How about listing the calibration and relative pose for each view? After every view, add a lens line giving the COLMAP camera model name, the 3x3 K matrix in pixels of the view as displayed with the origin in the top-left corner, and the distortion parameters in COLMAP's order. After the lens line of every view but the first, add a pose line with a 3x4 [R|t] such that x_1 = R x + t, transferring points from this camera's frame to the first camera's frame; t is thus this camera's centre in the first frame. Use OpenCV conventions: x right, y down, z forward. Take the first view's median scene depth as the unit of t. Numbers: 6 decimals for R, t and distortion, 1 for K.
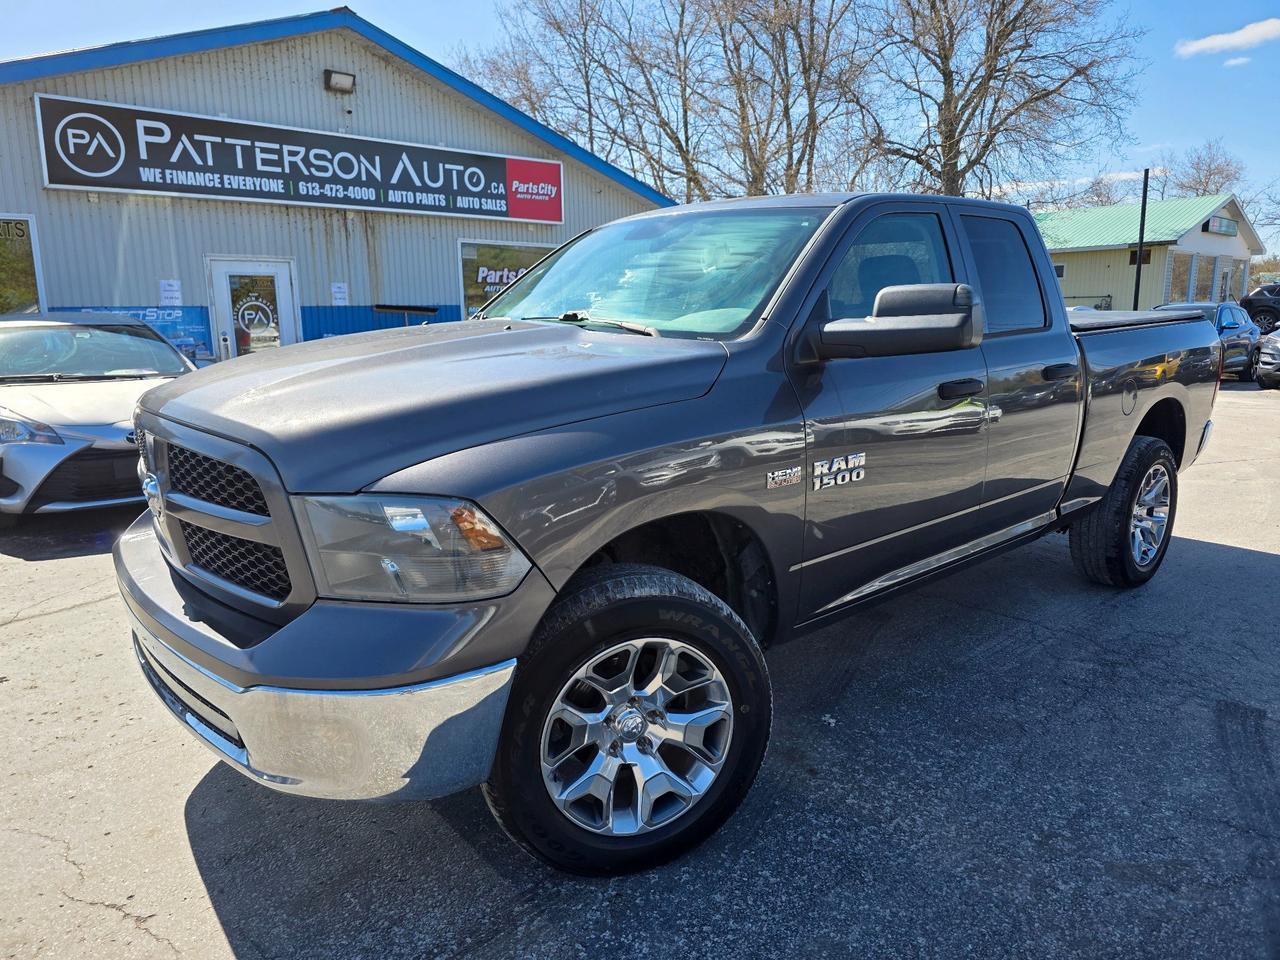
lens RADIAL K [[863.7, 0, 628.7], [0, 863.7, 480.1], [0, 0, 1]] dist [0.060013, -0.063524]
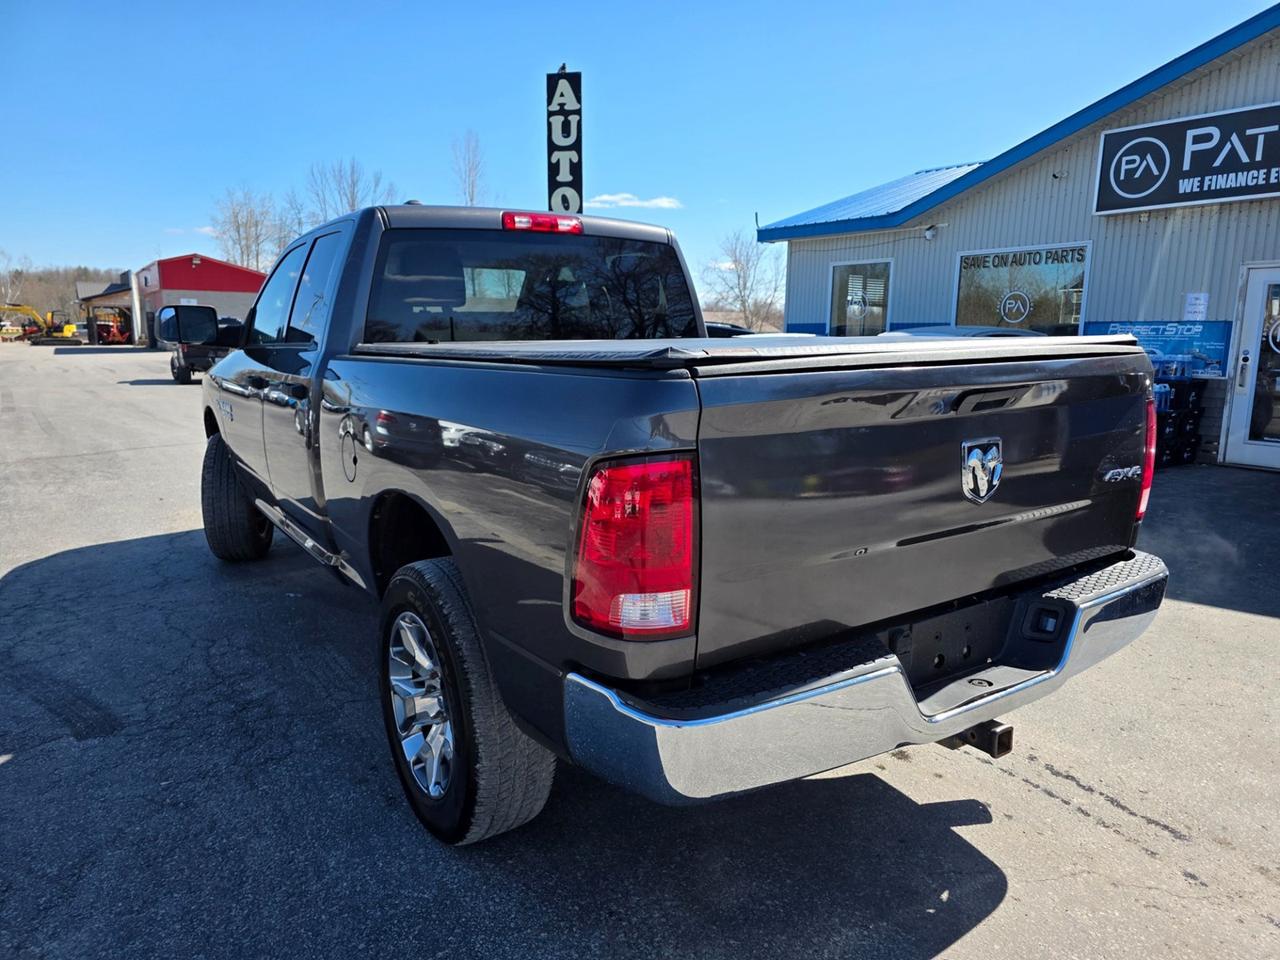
lens RADIAL K [[857.5, 0, 635.5], [0, 857.5, 481.9], [0, 0, 1]] dist [0.067438, -0.058534]
pose [[-0.138032, 0.185659, -0.972871, 0.492061], [-0.196811, 0.957543, 0.210657, -0.108161], [0.970676, 0.220549, -0.095632, 0.523344]]
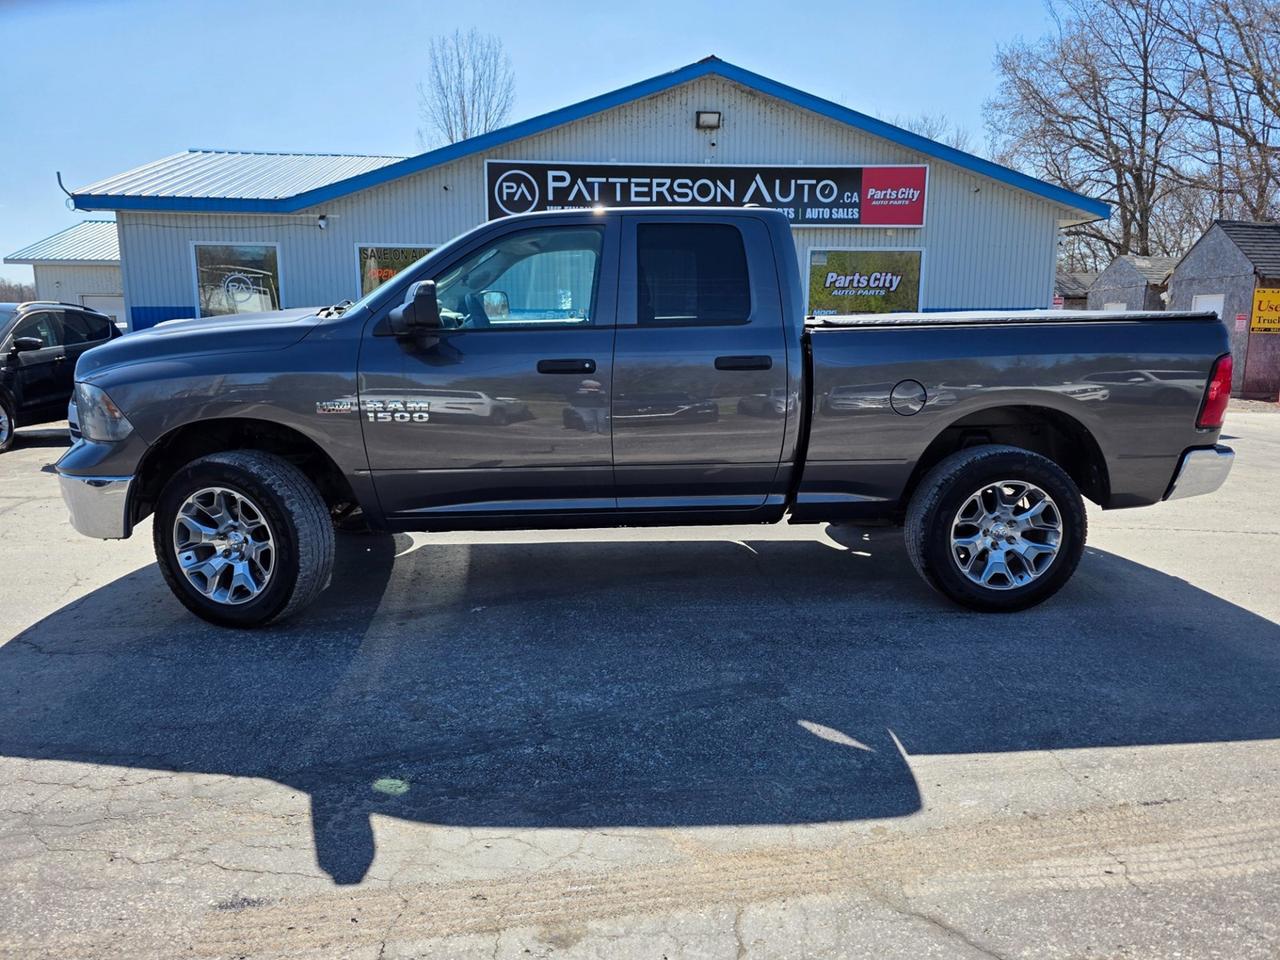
lens RADIAL K [[857.5, 0, 635.5], [0, 857.5, 481.9], [0, 0, 1]] dist [0.067438, -0.058534]
pose [[0.791047, 0.124392, -0.598975, 0.372020], [-0.127587, 0.991125, 0.037331, 0.000583], [0.598303, 0.046891, 0.799897, 0.024023]]
